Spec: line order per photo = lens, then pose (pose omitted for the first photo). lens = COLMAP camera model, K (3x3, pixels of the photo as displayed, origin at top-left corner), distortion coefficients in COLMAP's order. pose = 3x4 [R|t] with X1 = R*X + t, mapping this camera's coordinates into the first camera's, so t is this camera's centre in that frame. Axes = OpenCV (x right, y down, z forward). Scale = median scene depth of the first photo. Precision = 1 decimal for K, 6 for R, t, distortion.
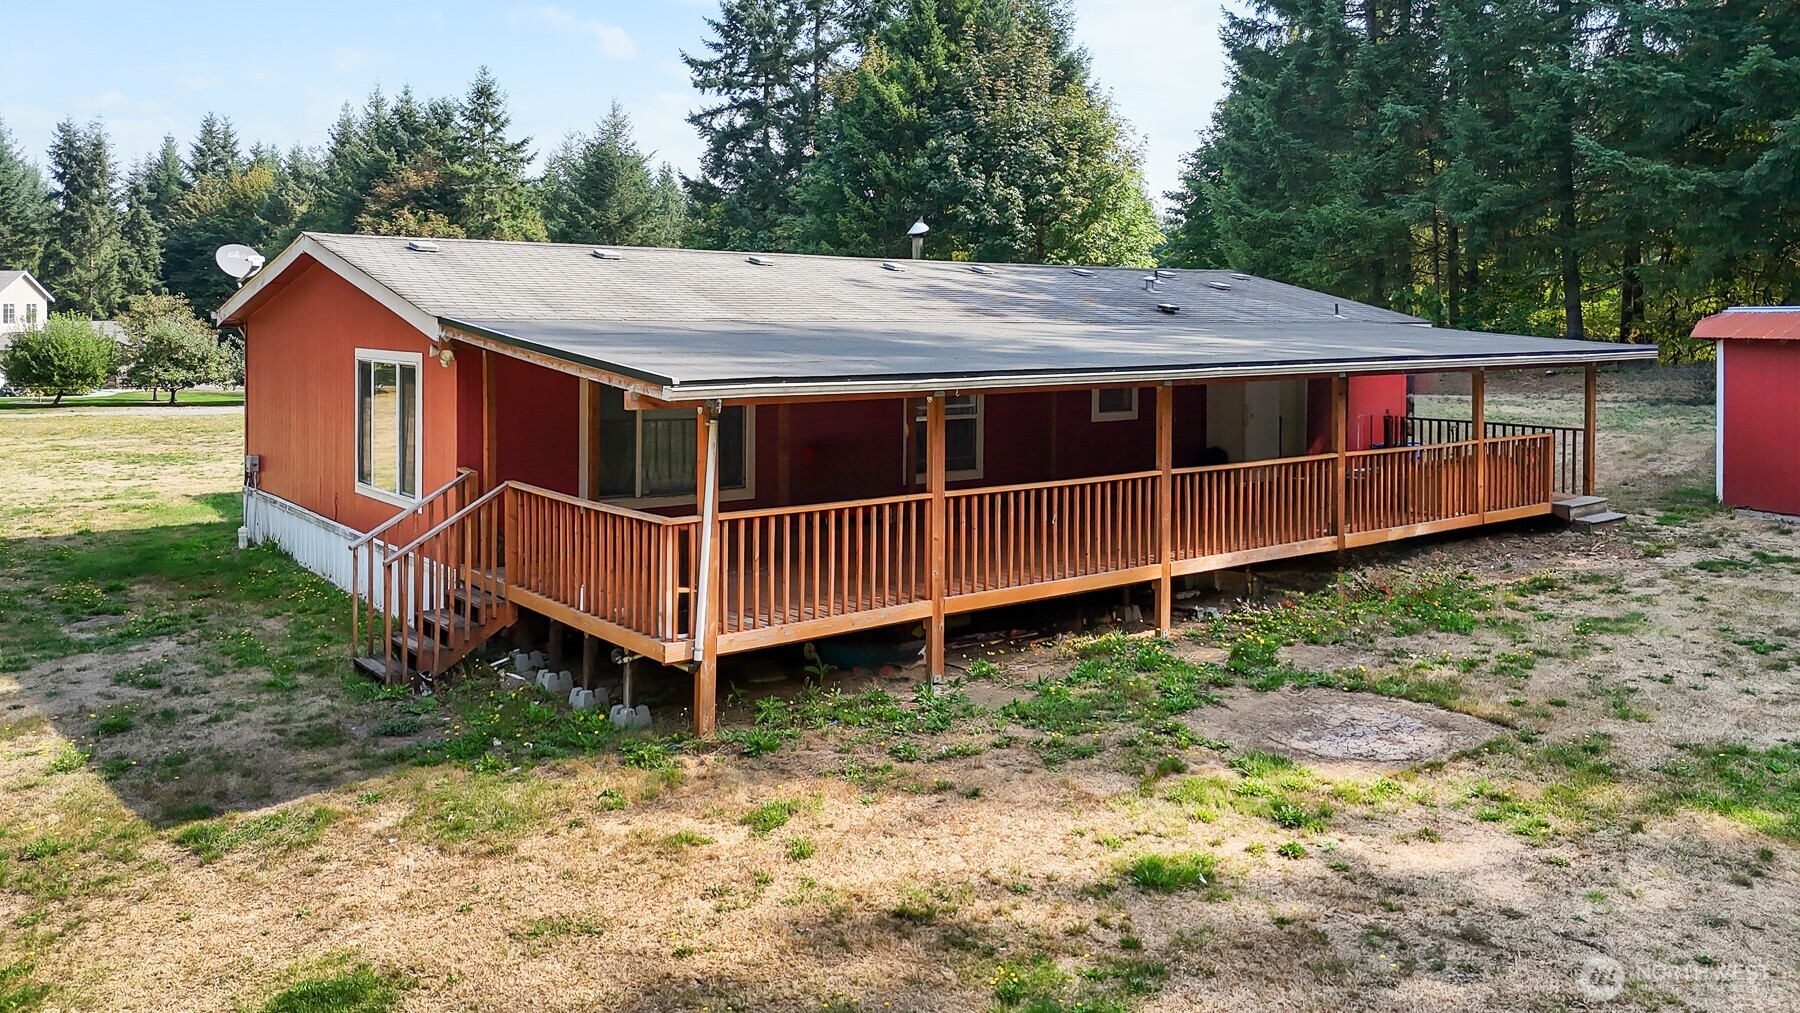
lens RADIAL K [[1414.2, 0, 888.6], [0, 1414.2, 471.9], [0, 0, 1]] dist [0.073132, -0.096615]
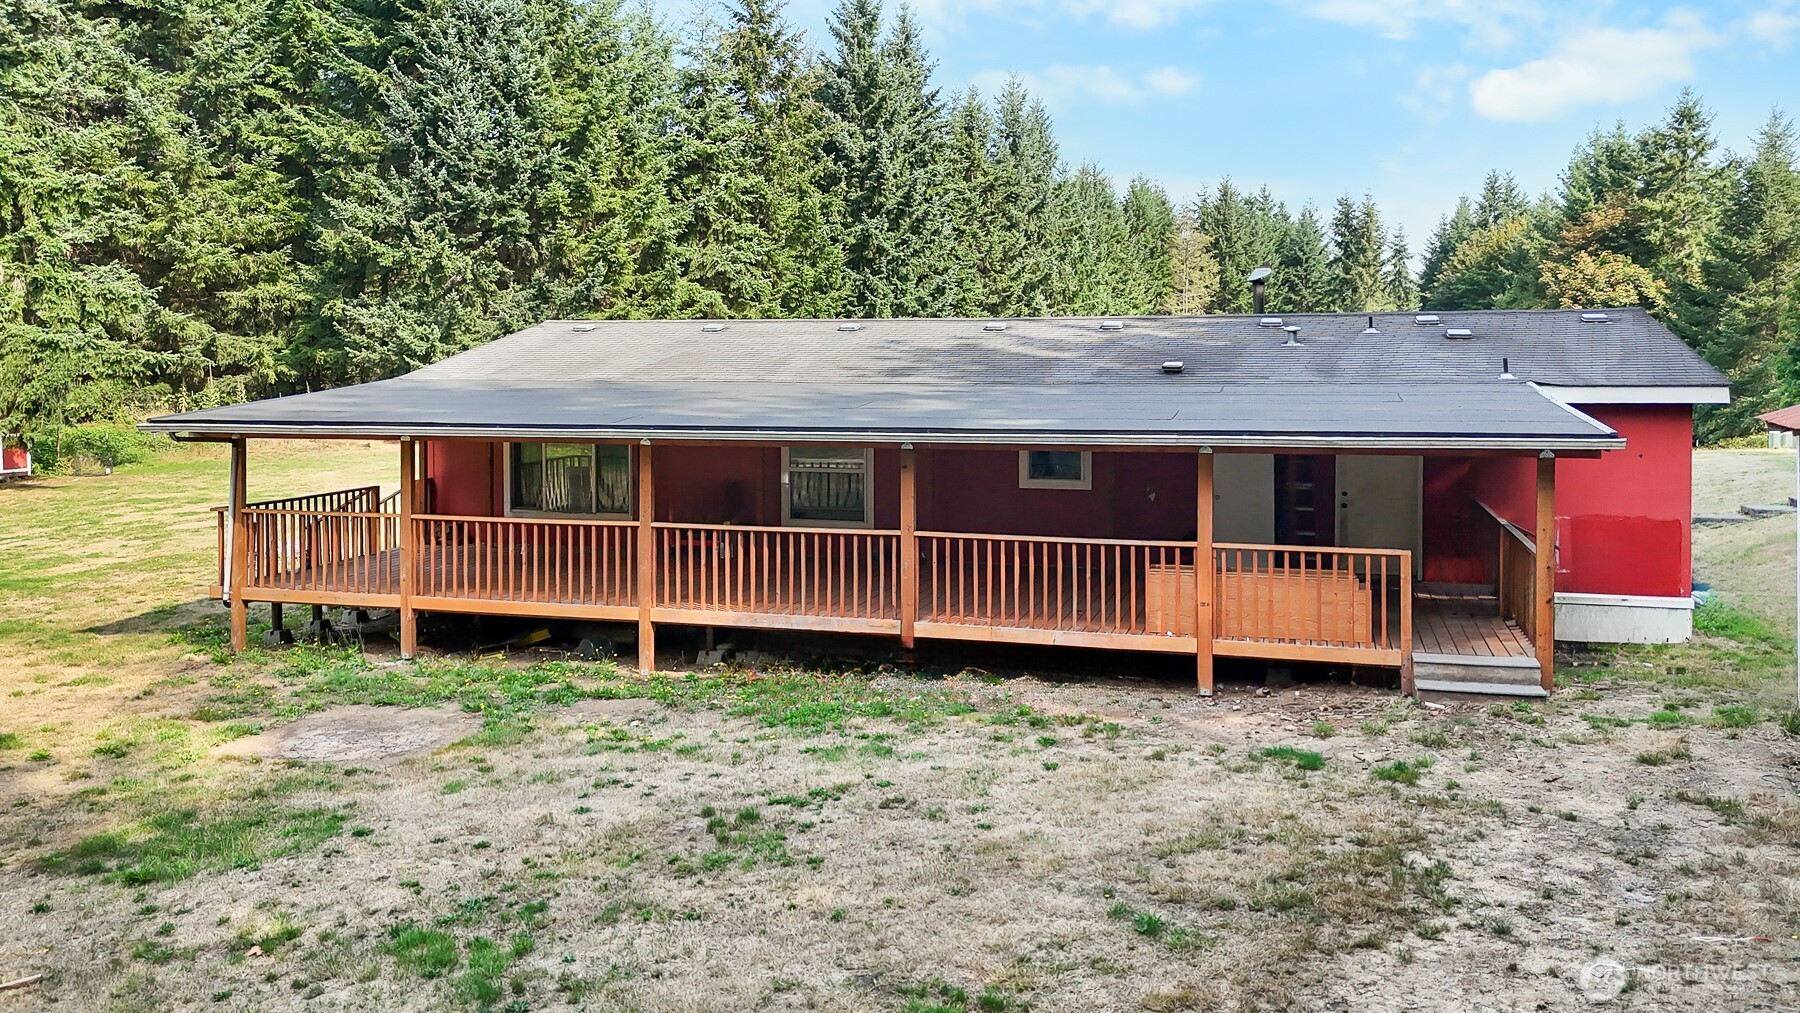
lens RADIAL K [[1414.2, 0, 888.6], [0, 1414.2, 471.9], [0, 0, 1]] dist [0.073132, -0.096615]
pose [[0.541818, 0.059324, -0.838400, 0.216474], [-0.085558, 0.996217, 0.015198, -0.012907], [0.836130, 0.063497, 0.544844, 0.101137]]
